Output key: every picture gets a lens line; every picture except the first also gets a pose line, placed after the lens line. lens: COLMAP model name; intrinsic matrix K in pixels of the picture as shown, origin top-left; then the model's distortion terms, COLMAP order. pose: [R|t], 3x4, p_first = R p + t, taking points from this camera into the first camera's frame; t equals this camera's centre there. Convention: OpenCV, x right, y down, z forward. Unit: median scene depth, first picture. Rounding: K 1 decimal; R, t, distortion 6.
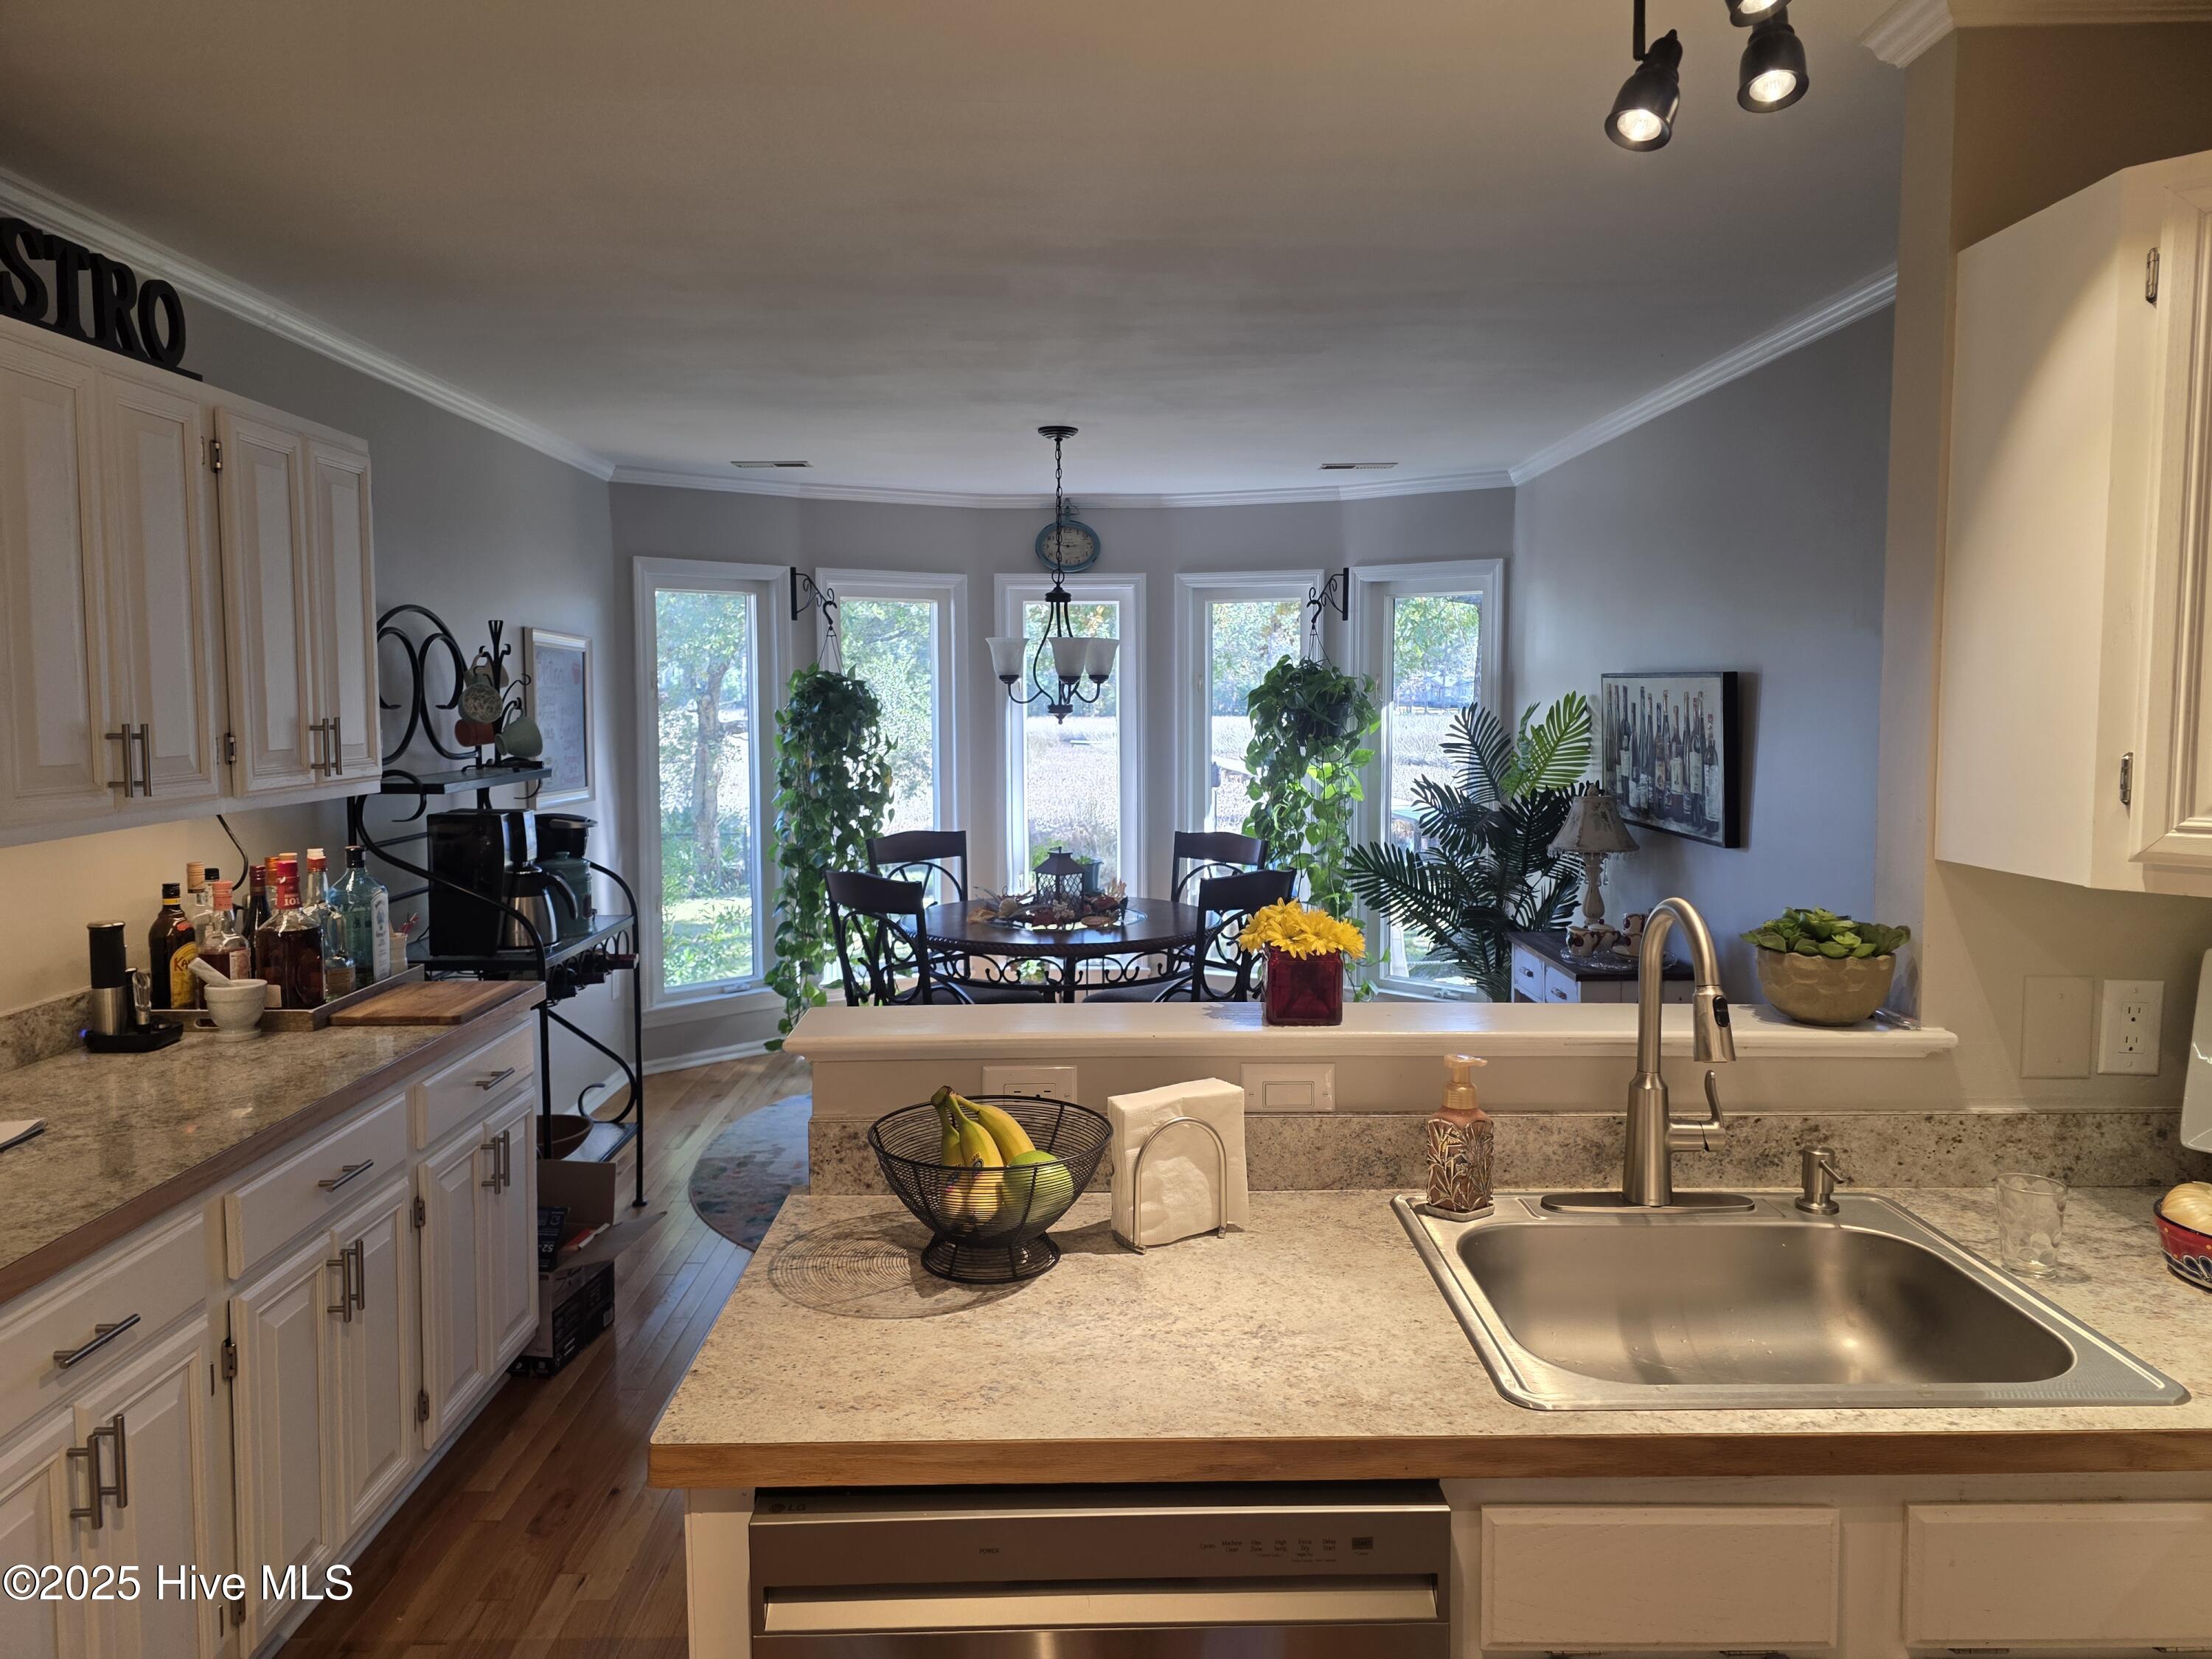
lens RADIAL K [[1478.1, 0, 1118.3], [0, 1478.1, 799.4], [0, 0, 1]] dist [0.049271, -0.045218]
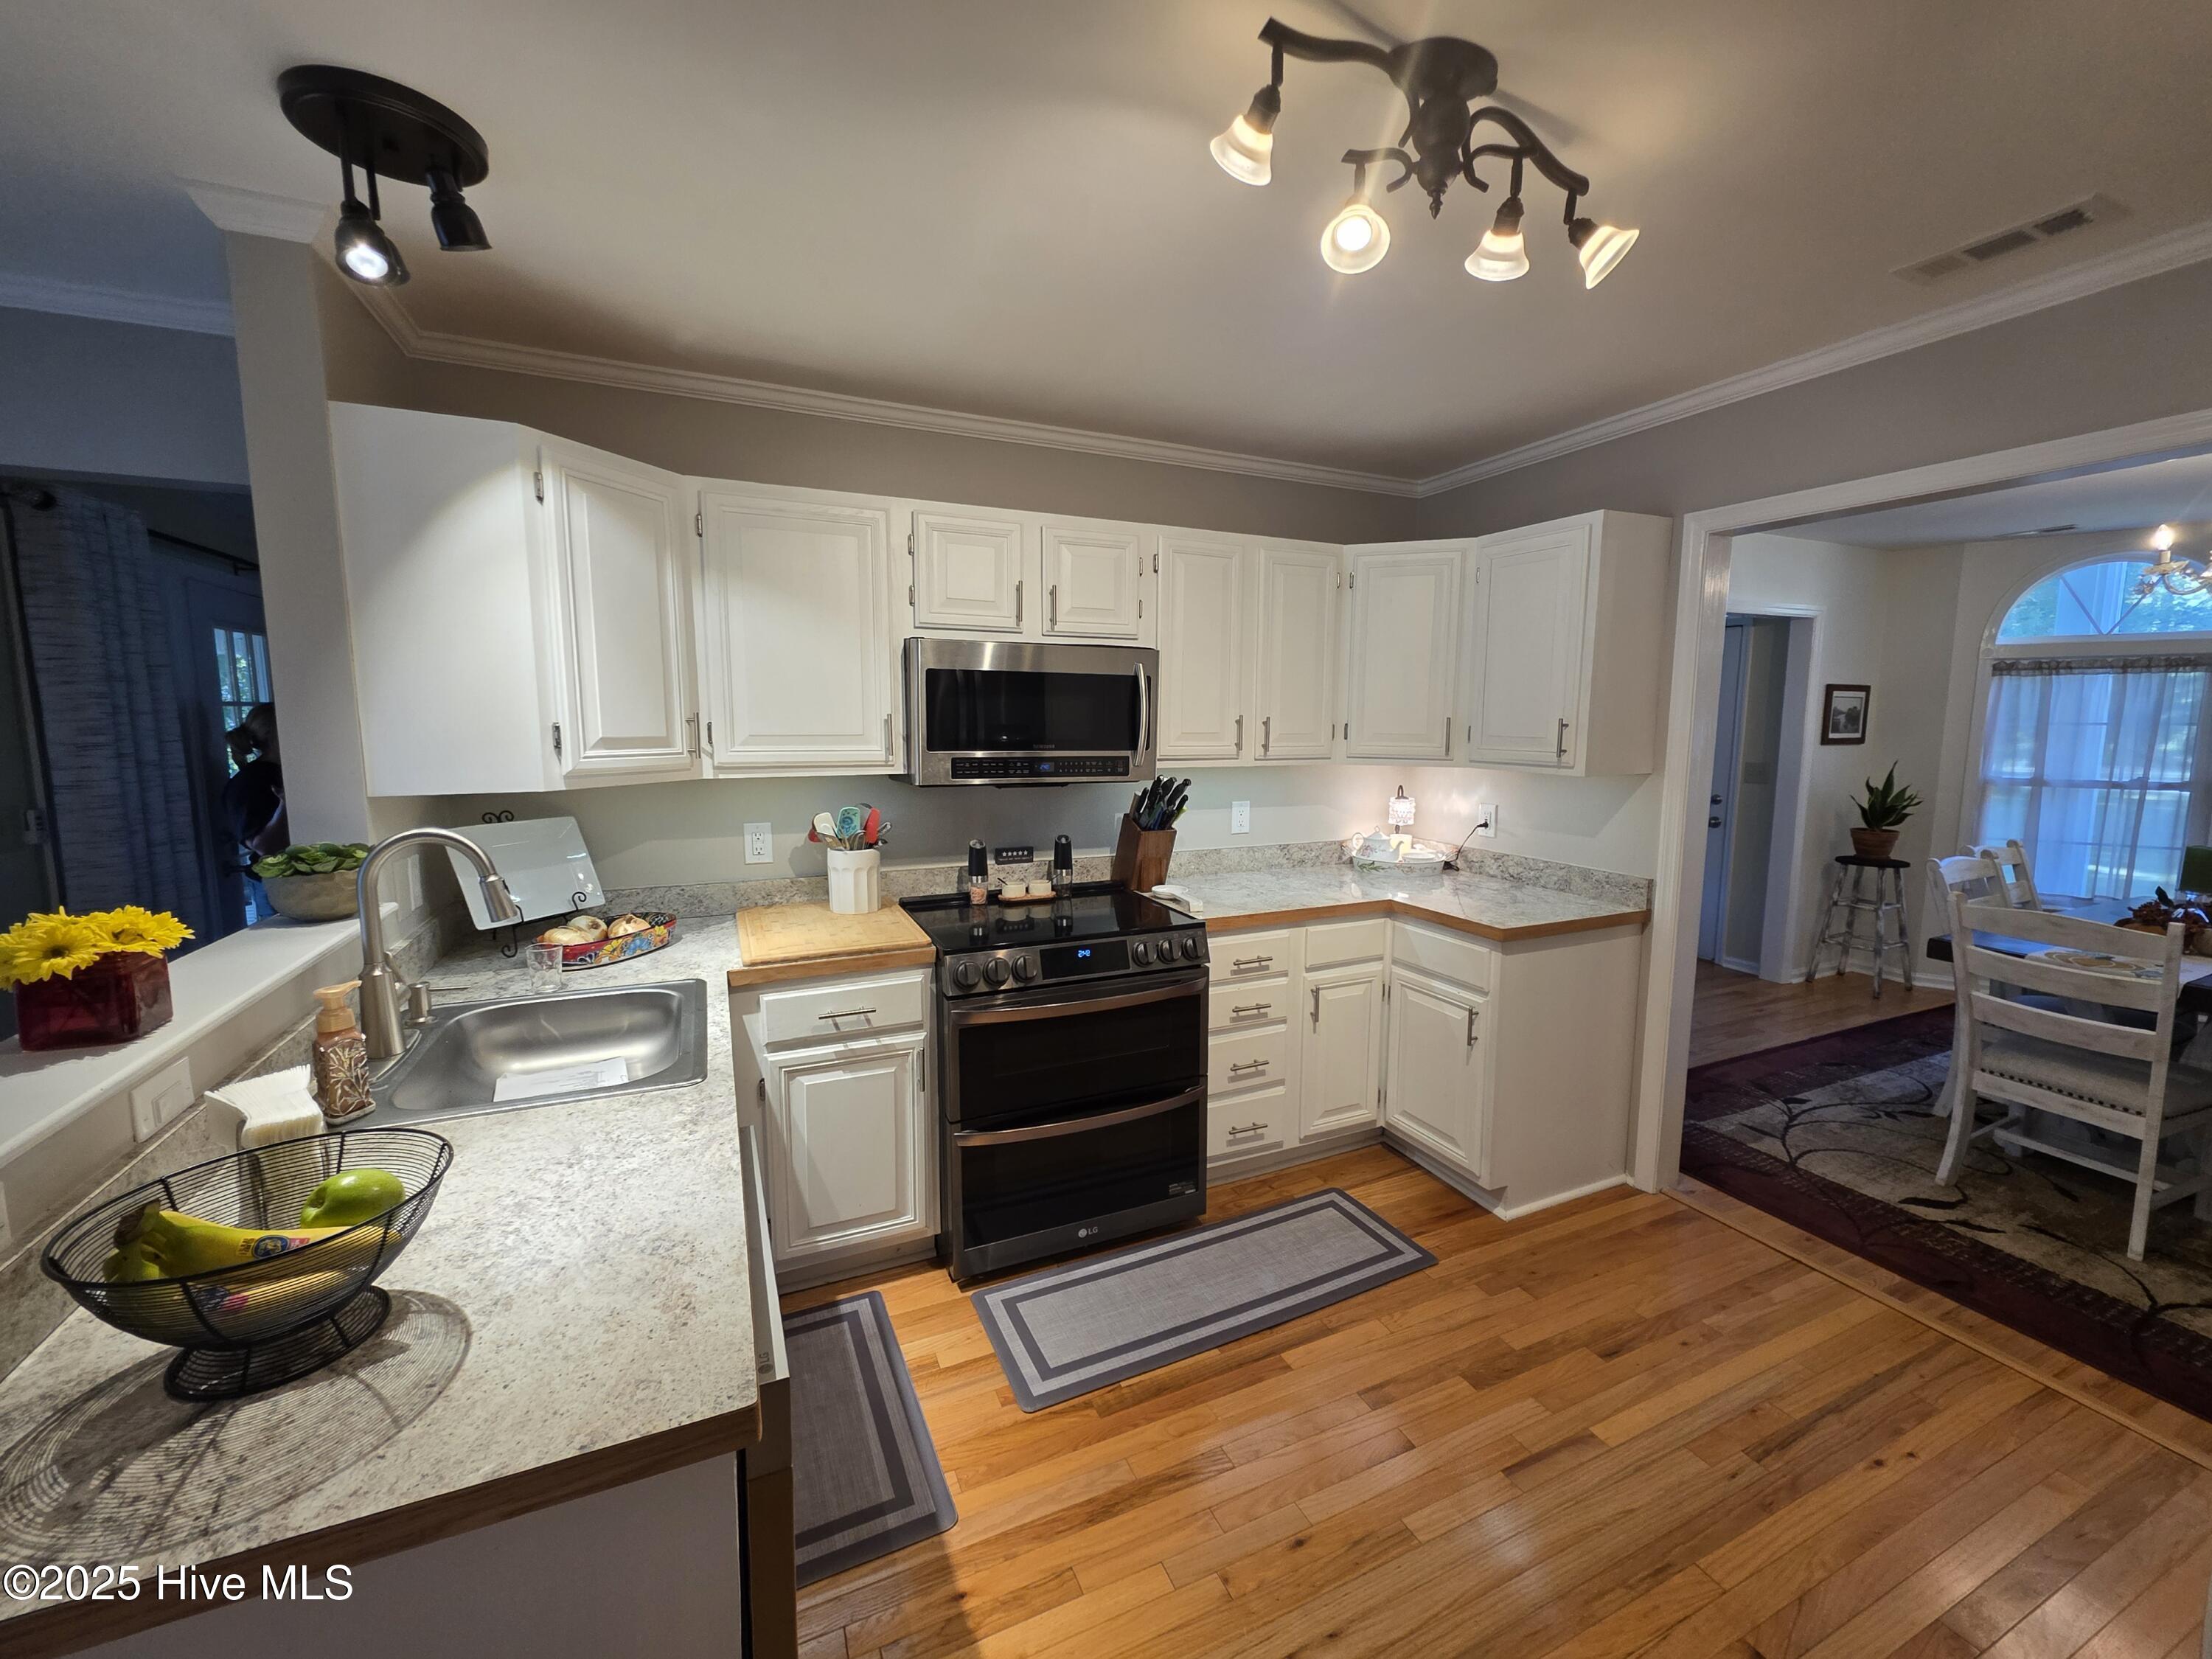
lens RADIAL K [[884.0, 0, 1115.4], [0, 884.0, 821.6], [0, 0, 1]] dist [0.003021, 0.000208]
pose [[-0.399674, -0.106359, 0.910466, -0.262226], [0.062614, 0.987758, 0.142874, -0.008118], [-0.914516, 0.114111, -0.388122, 0.276248]]
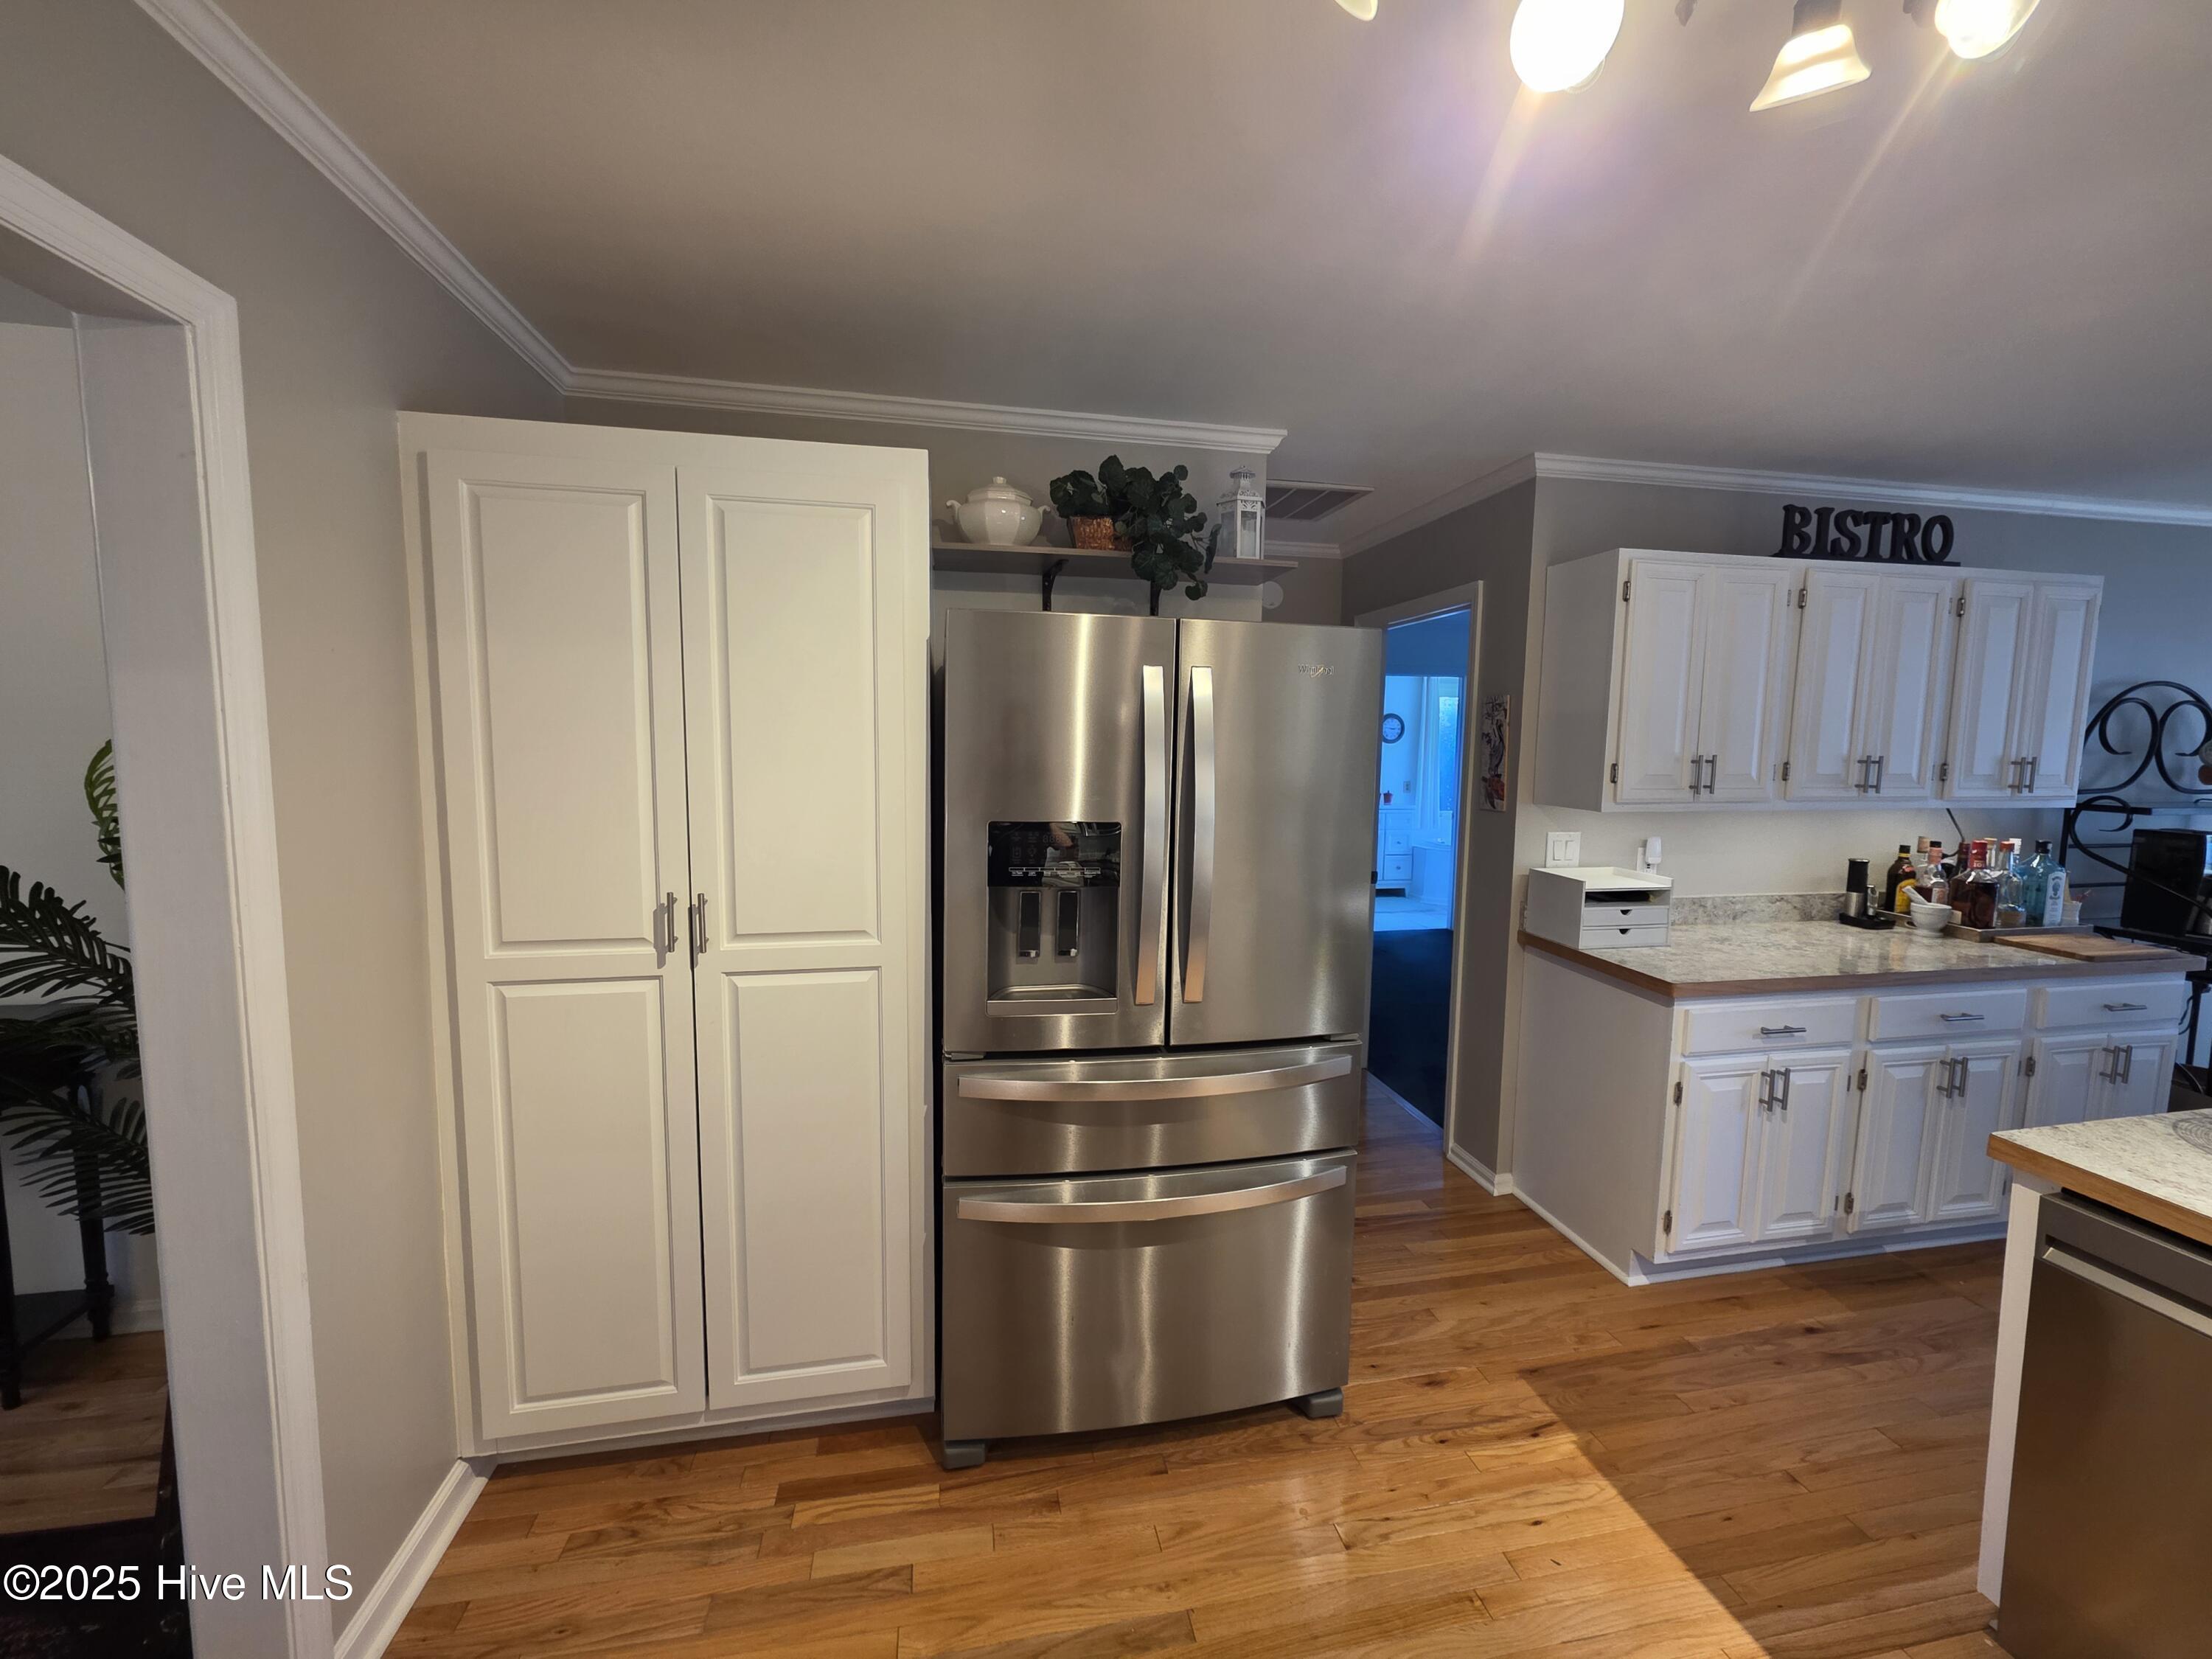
lens RADIAL K [[884.0, 0, 1115.4], [0, 884.0, 821.6], [0, 0, 1]] dist [0.003021, 0.000208]
pose [[0.175196, 0.097635, -0.979680, 0.172482], [-0.082664, 0.993016, 0.084182, 0.010779], [0.981057, 0.066236, 0.182044, -0.098771]]
